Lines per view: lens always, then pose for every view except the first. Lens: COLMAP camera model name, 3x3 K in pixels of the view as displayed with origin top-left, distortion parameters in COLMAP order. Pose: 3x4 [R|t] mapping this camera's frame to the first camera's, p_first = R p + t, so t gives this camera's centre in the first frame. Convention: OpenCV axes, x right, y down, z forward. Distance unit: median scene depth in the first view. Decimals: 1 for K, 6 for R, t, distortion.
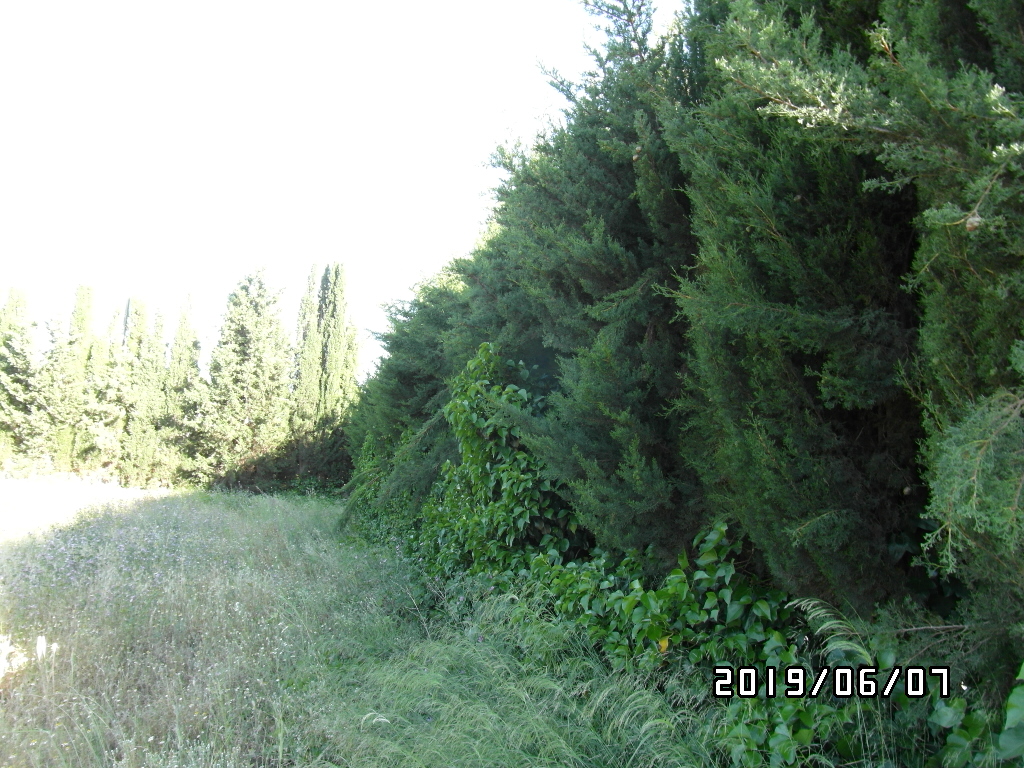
lens RADIAL K [[774.9, 0, 513.2], [0, 774.9, 378.6], [0, 0, 1]] dist [-0.032680, 0.039067]
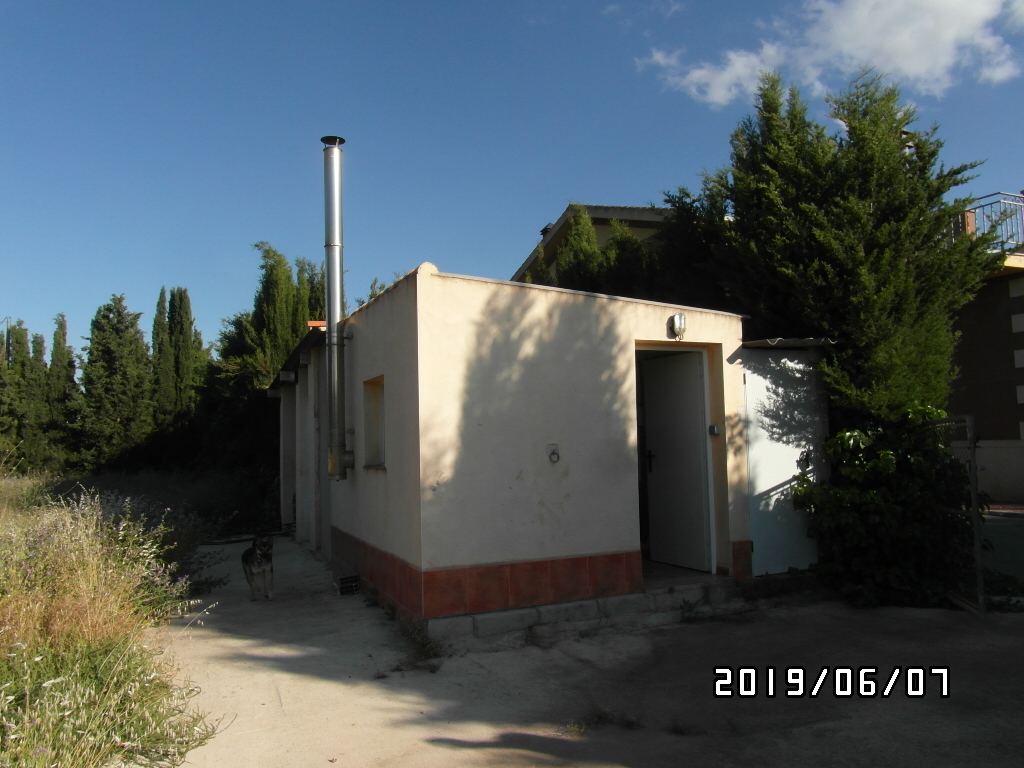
lens RADIAL K [[774.9, 0, 513.0], [0, 774.9, 393.3], [0, 0, 1]] dist [-0.032680, 0.039067]
pose [[0.985790, -0.077663, 0.148952, 0.119526], [0.068373, 0.995440, 0.066513, -0.030890], [-0.153438, -0.055383, 0.986605, -0.379513]]
